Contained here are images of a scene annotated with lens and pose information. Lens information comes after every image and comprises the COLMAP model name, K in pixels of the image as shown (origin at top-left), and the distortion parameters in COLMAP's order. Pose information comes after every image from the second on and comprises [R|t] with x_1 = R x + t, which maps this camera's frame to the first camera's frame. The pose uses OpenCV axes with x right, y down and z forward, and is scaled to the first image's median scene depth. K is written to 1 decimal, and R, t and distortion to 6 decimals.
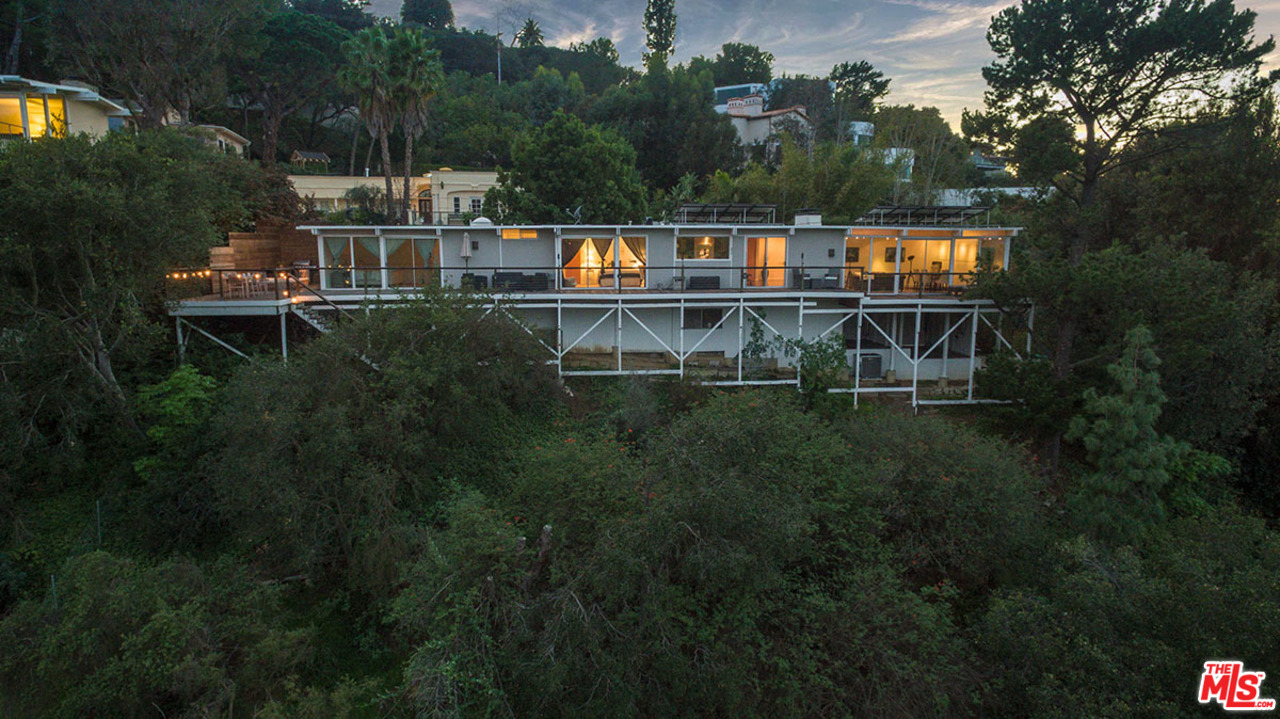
lens RADIAL K [[761.6, 0, 648.9], [0, 761.6, 351.4], [0, 0, 1]] dist [0.005906, 0.000874]
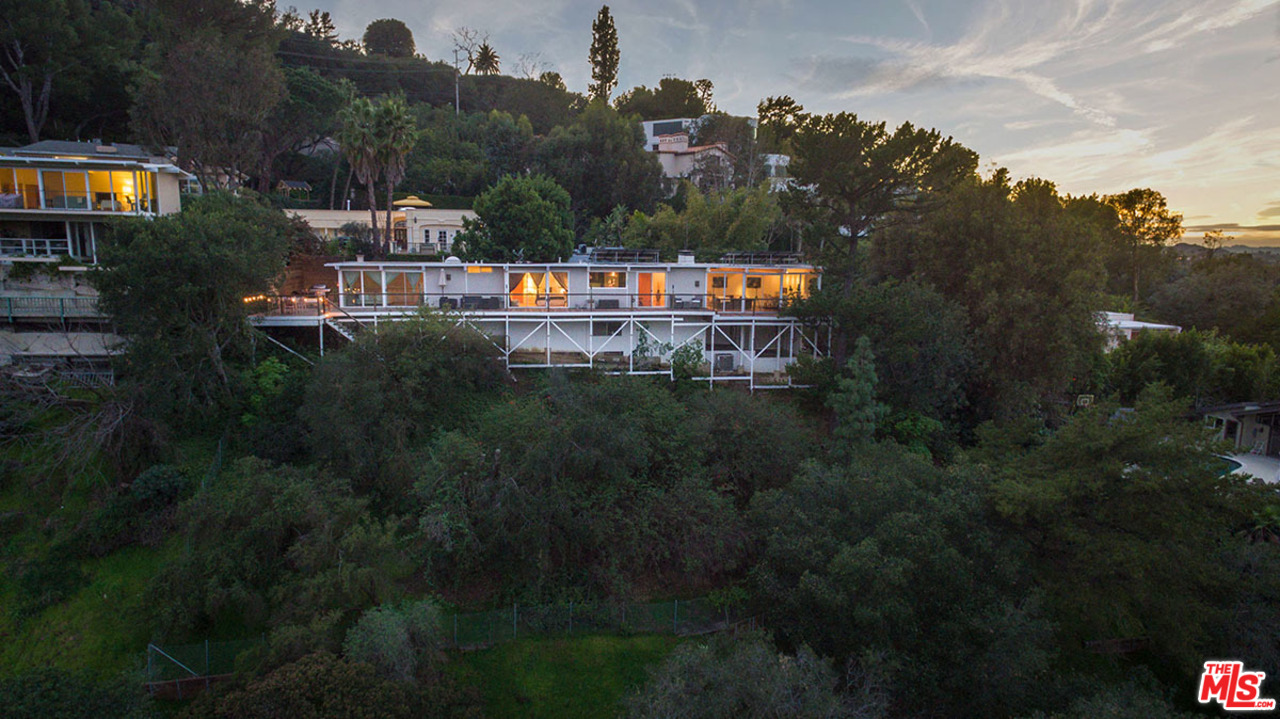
lens RADIAL K [[761.6, 0, 635.6], [0, 761.6, 361.1], [0, 0, 1]] dist [0.005906, 0.000874]
pose [[0.999124, 0.002511, 0.041782, 0.065658], [-0.002696, 0.999987, 0.004353, 0.011942], [-0.041771, -0.004462, 0.999117, -0.456486]]
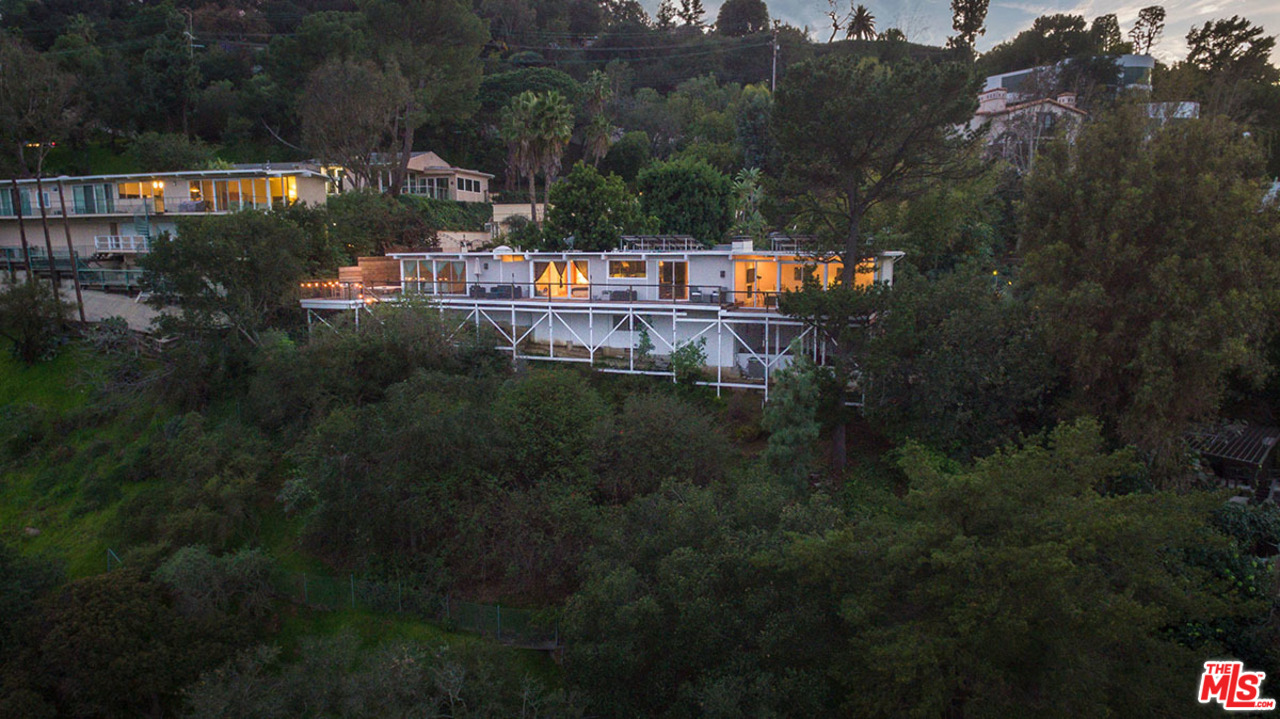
lens RADIAL K [[882.5, 0, 641.0], [0, 882.5, 366.7], [0, 0, 1]] dist [0.012929, -0.005067]
pose [[0.879632, 0.060351, -0.471810, 0.843009], [-0.061517, 0.998022, 0.012968, 0.011524], [0.471659, 0.017617, 0.881605, -0.339983]]
